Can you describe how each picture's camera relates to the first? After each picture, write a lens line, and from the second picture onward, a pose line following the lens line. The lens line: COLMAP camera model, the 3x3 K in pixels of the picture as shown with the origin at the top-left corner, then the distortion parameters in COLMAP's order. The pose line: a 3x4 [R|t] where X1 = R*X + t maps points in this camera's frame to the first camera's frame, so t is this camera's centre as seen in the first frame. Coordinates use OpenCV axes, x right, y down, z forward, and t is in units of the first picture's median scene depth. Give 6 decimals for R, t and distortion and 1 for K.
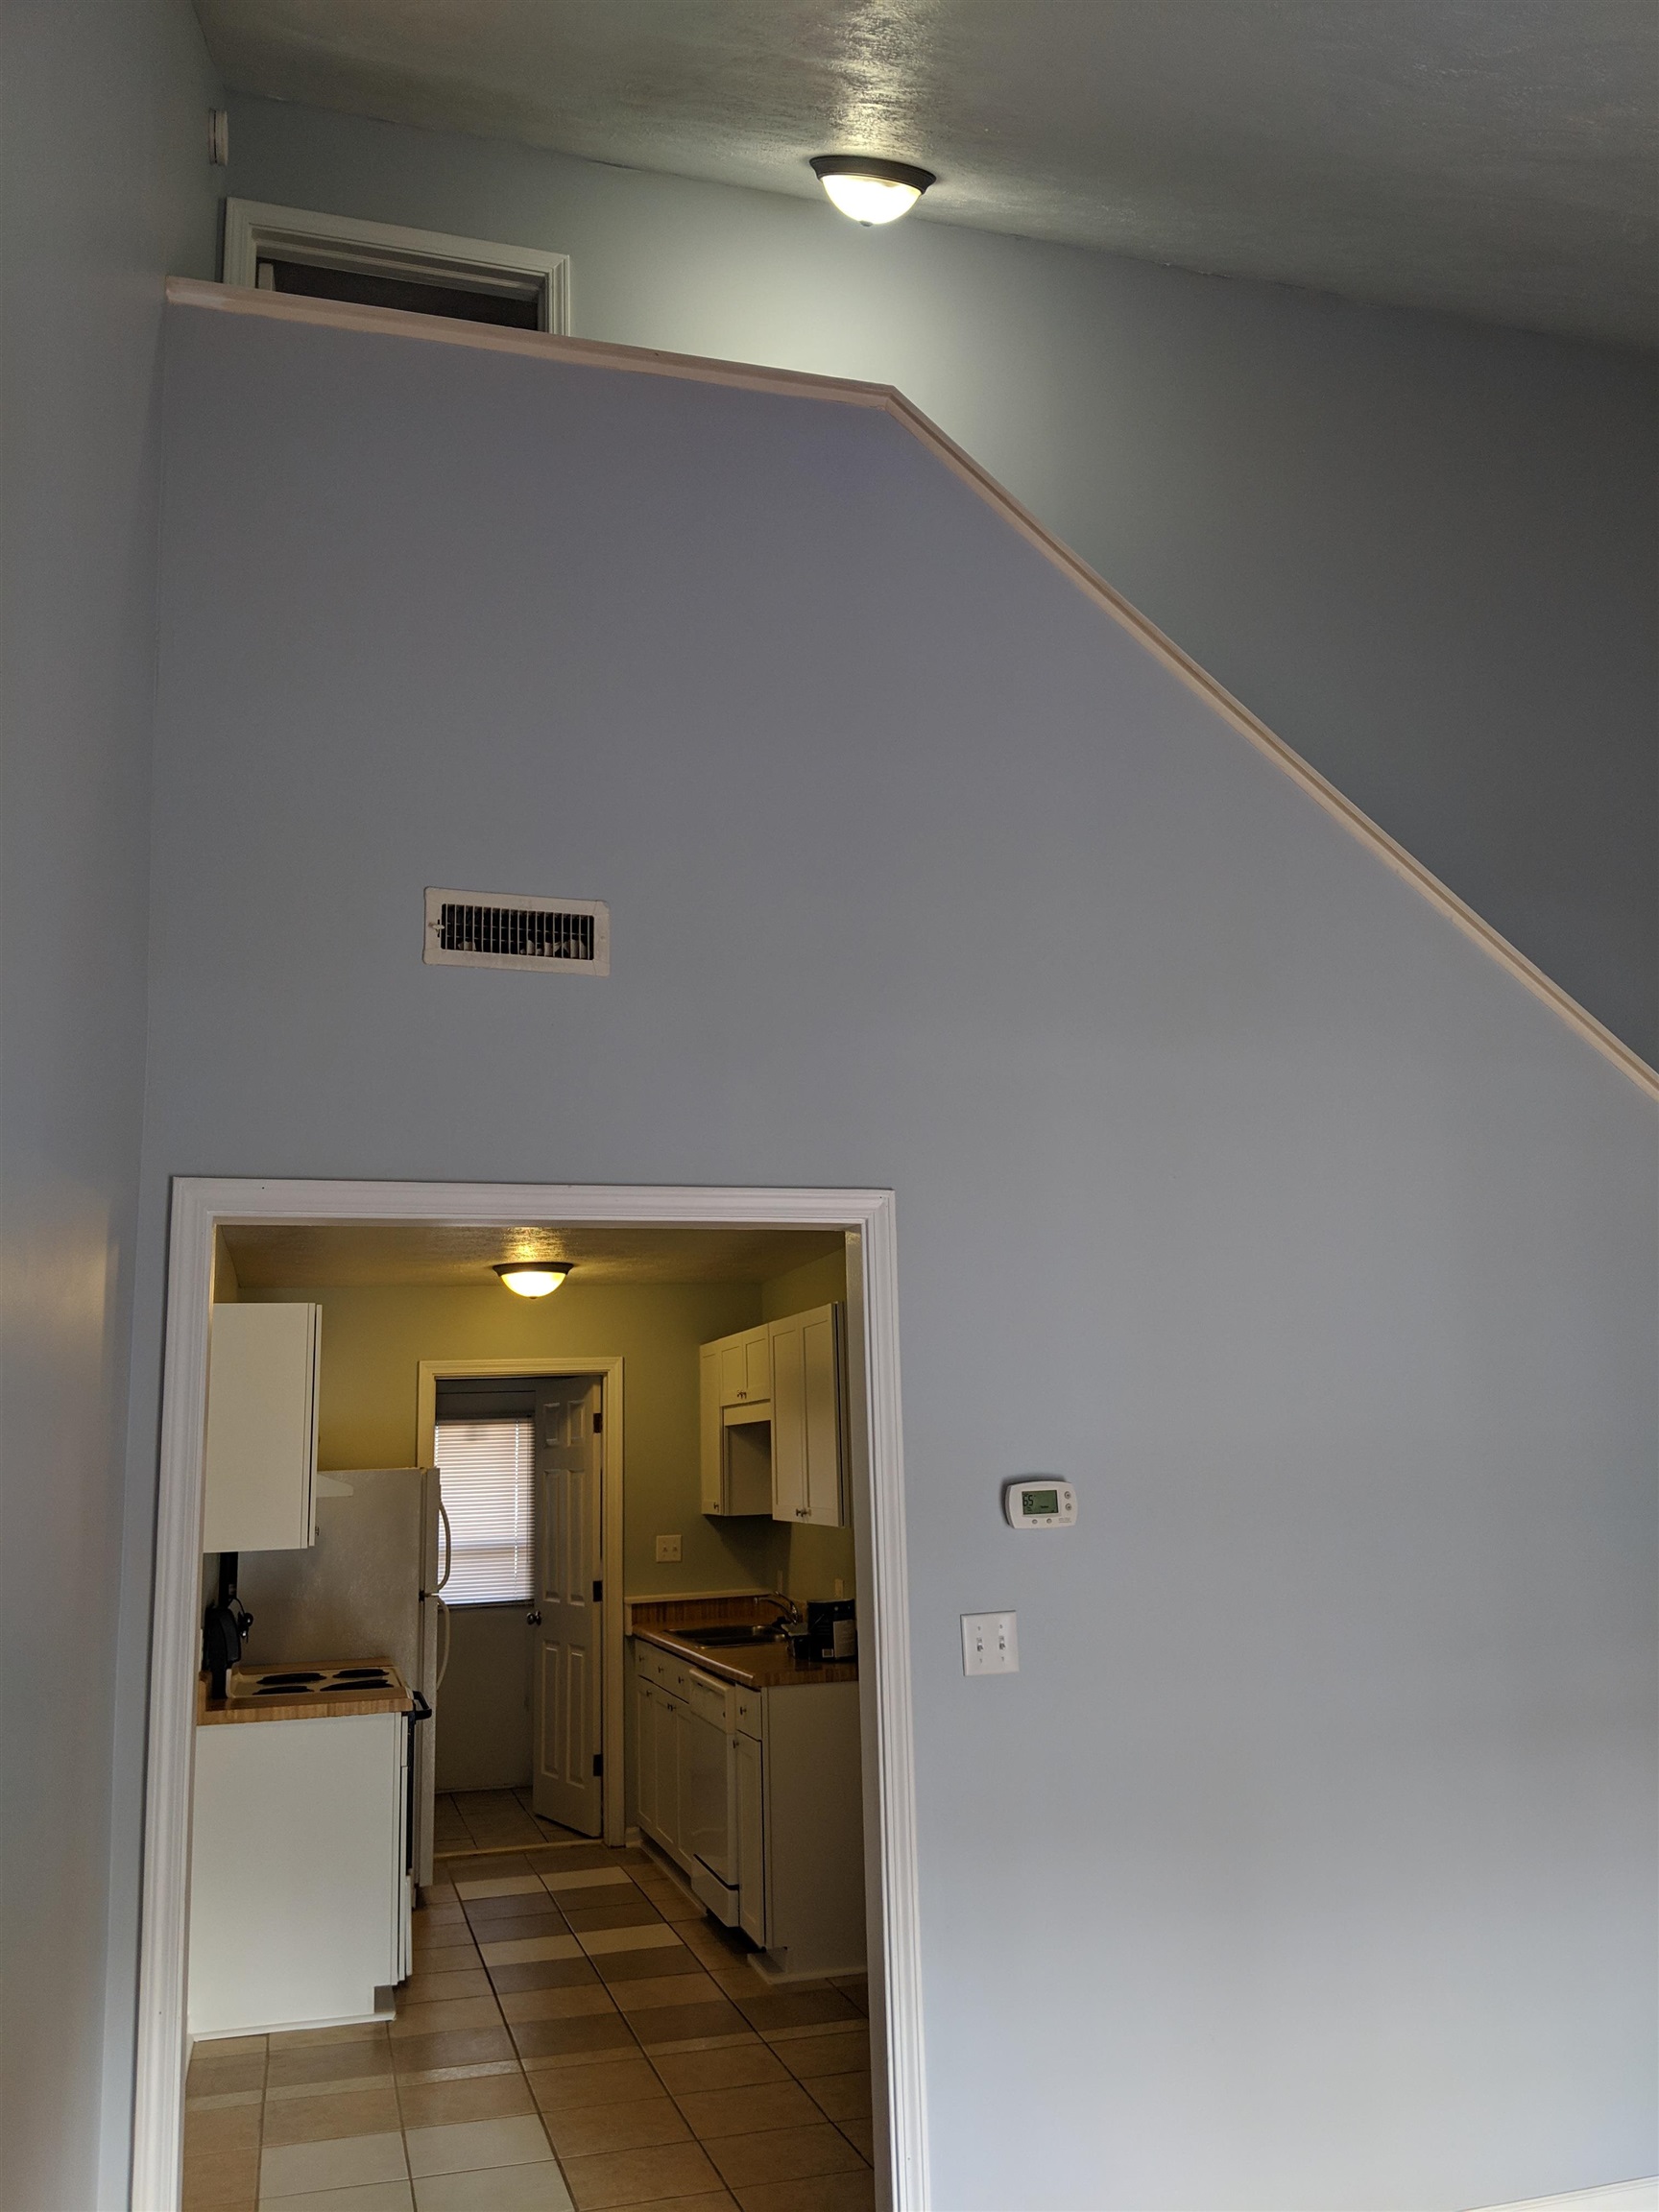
lens RADIAL K [[1780.9, 0, 854.3], [0, 1780.9, 1092.8], [0, 0, 1]] dist [0.048325, -0.083467]
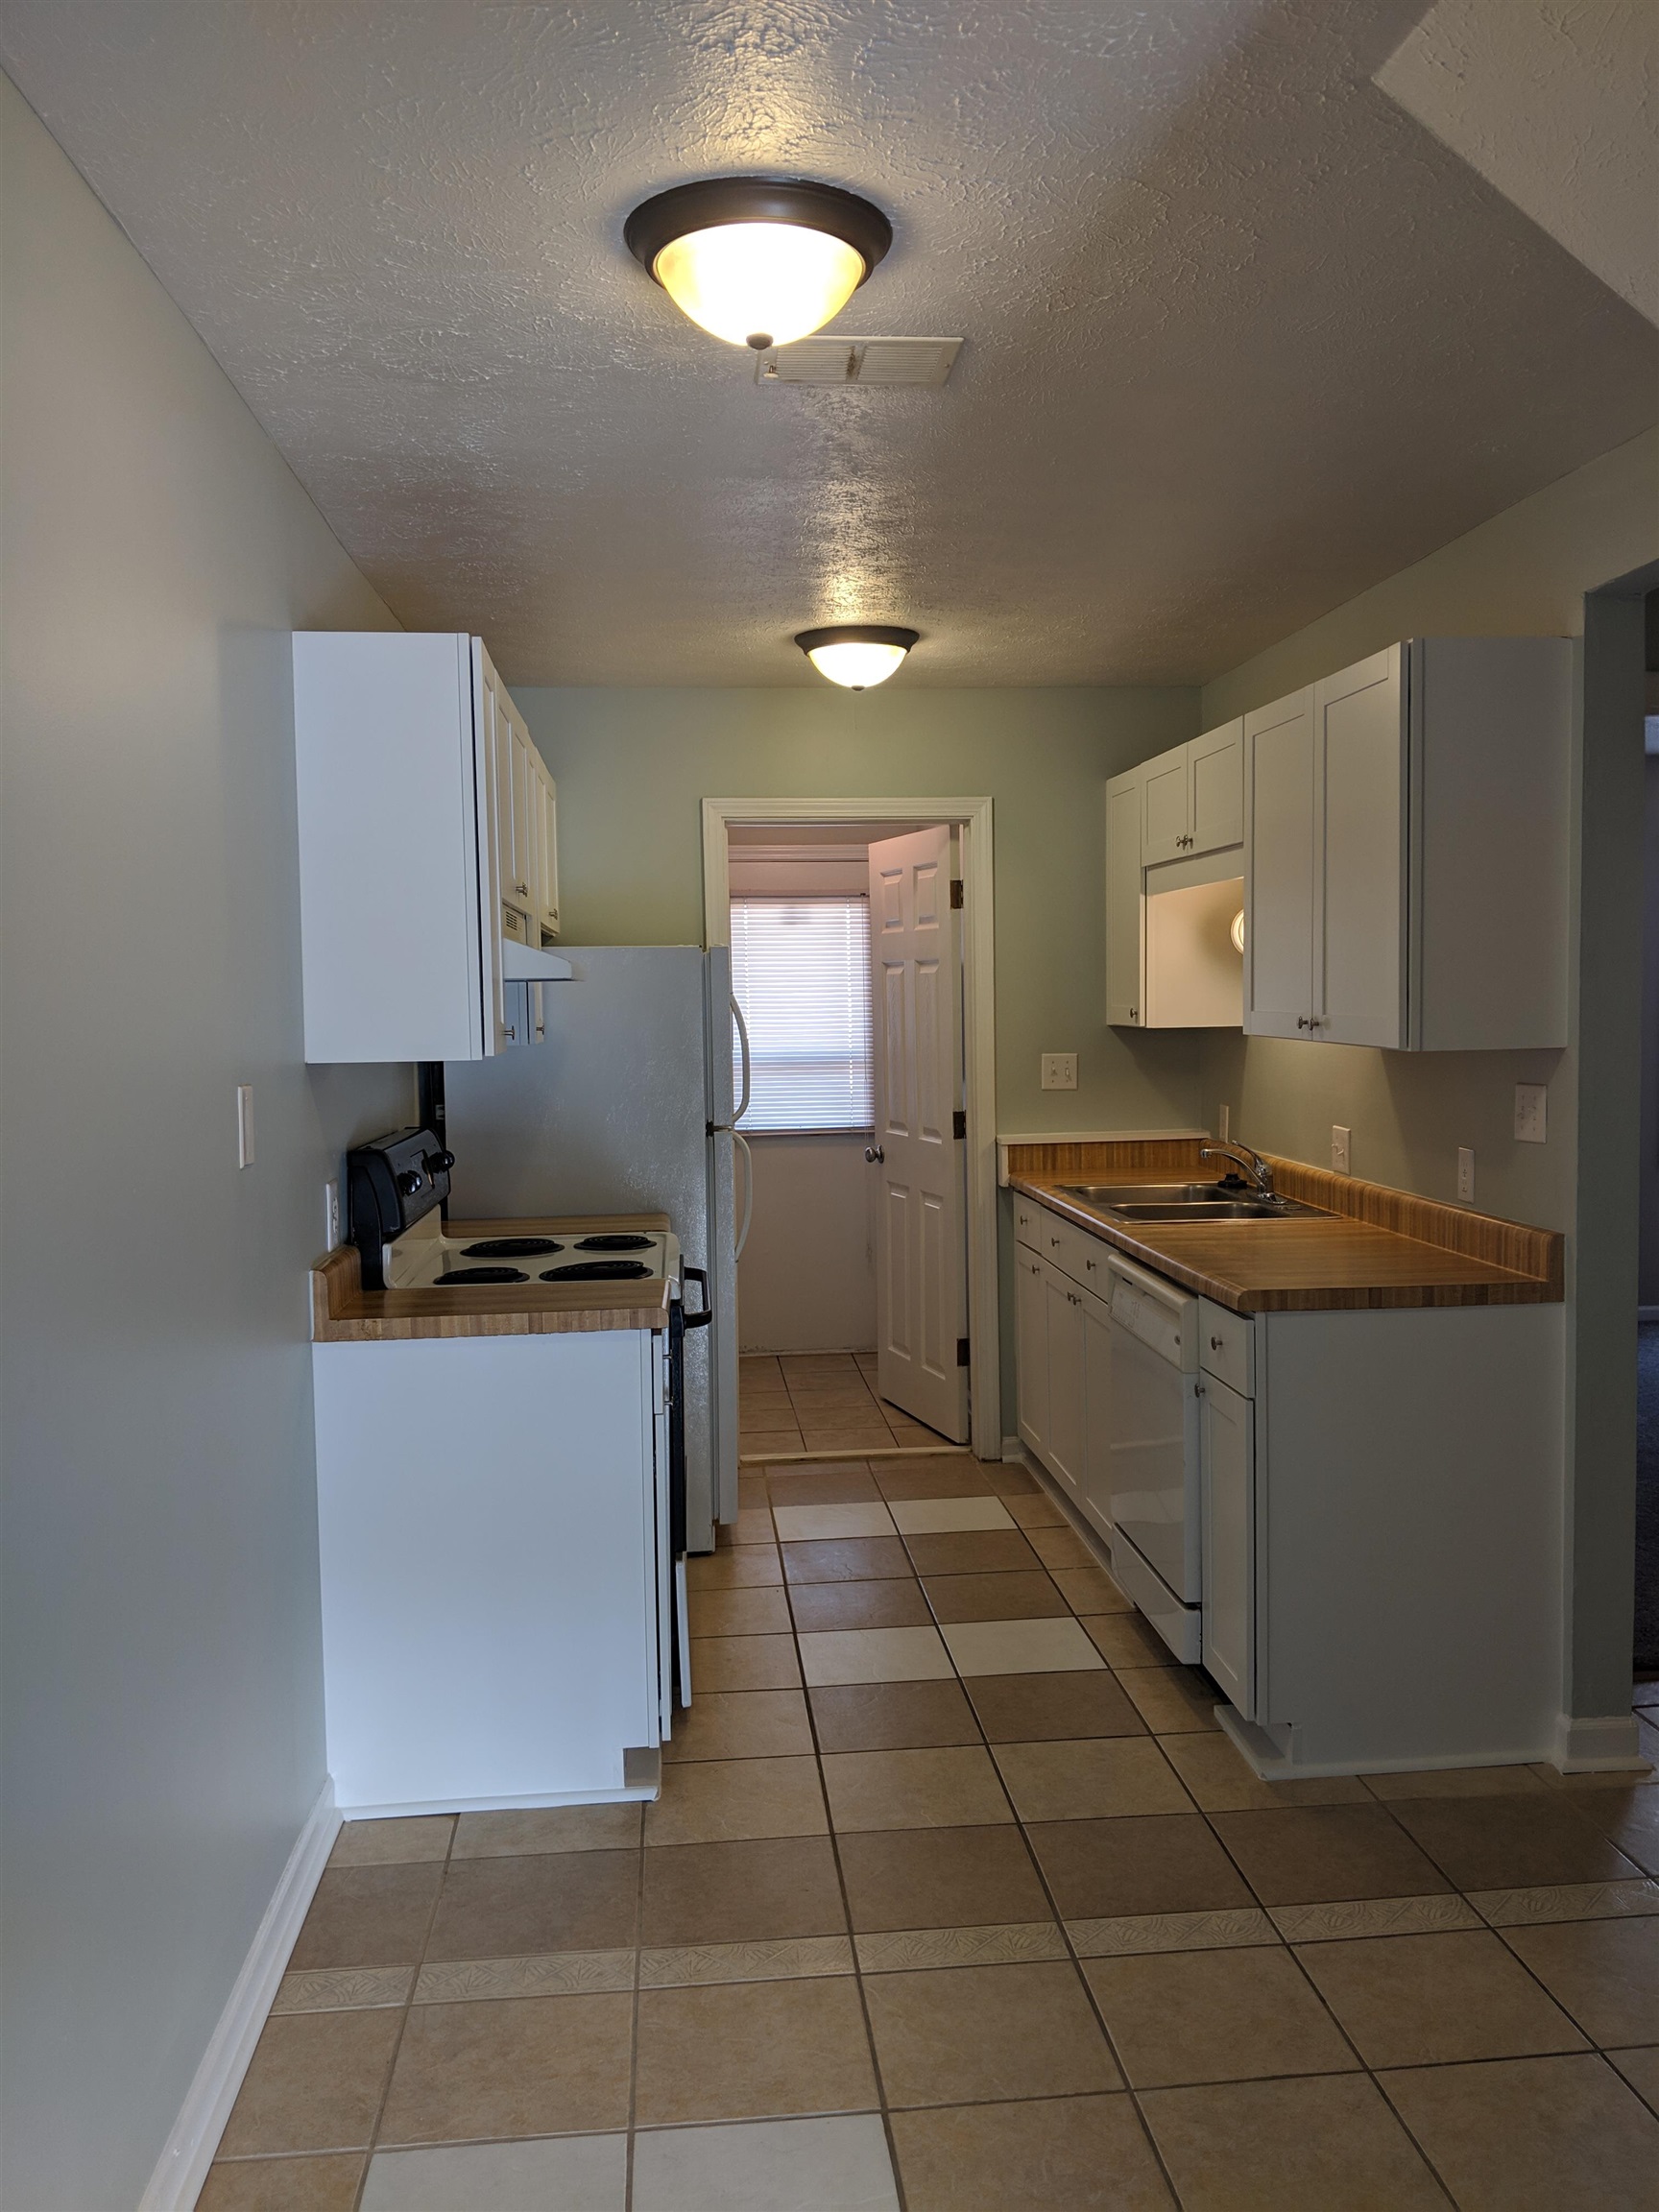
lens RADIAL K [[1780.9, 0, 854.3], [0, 1780.9, 1092.8], [0, 0, 1]] dist [0.048325, -0.083467]
pose [[0.982133, 0.028594, -0.186005, -0.070847], [0.021648, 0.964661, 0.262604, 0.104741], [0.186941, -0.261939, 0.946806, 0.429520]]
